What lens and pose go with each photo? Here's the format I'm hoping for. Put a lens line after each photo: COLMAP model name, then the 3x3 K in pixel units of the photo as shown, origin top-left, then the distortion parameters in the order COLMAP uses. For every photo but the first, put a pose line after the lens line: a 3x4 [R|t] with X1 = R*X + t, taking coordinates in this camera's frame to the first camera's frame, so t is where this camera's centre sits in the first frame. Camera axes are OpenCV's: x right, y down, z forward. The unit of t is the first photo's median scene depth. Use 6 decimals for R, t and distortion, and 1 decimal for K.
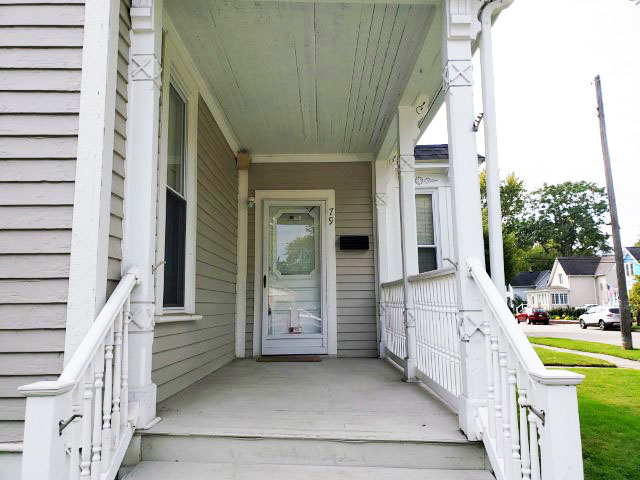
lens RADIAL K [[500.5, 0, 320.0], [0, 500.5, 240.0], [0, 0, 1]] dist [-0.007112, -0.006753]
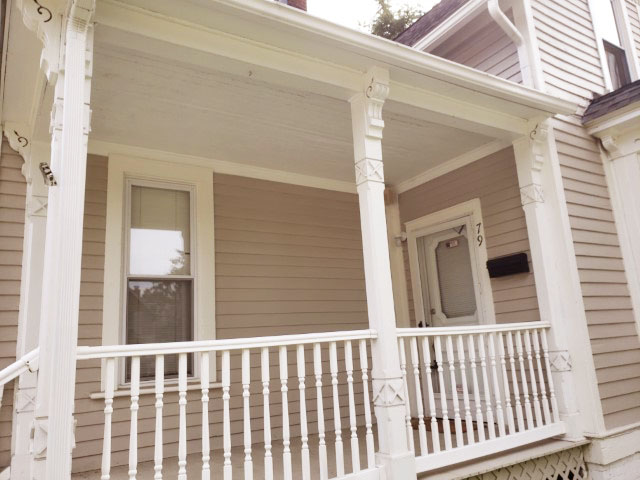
lens RADIAL K [[500.5, 0, 320.0], [0, 500.5, 240.0], [0, 0, 1]] dist [-0.007112, -0.006753]
pose [[0.536326, -0.201107, -0.819701, 0.507539], [0.166147, 0.977351, -0.131076, 0.019129], [0.827496, -0.065891, 0.557592, 0.391844]]
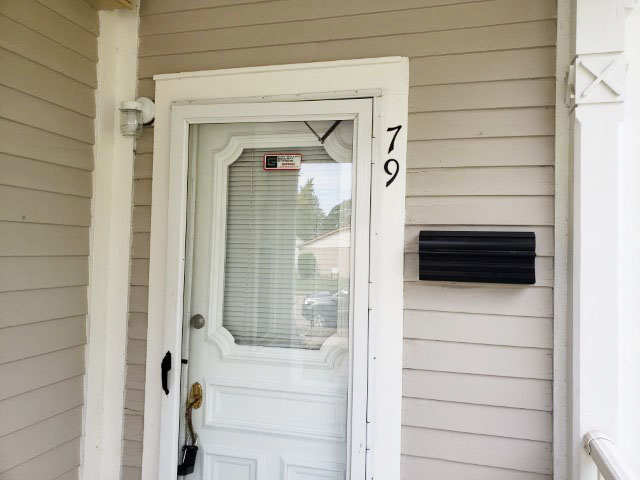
lens RADIAL K [[500.5, 0, 320.0], [0, 500.5, 240.0], [0, 0, 1]] dist [-0.007112, -0.006753]
pose [[0.962404, 0.027695, -0.270205, 0.060479], [0.004140, 0.993177, 0.116543, -0.033550], [0.271589, -0.113280, 0.955723, 0.723589]]
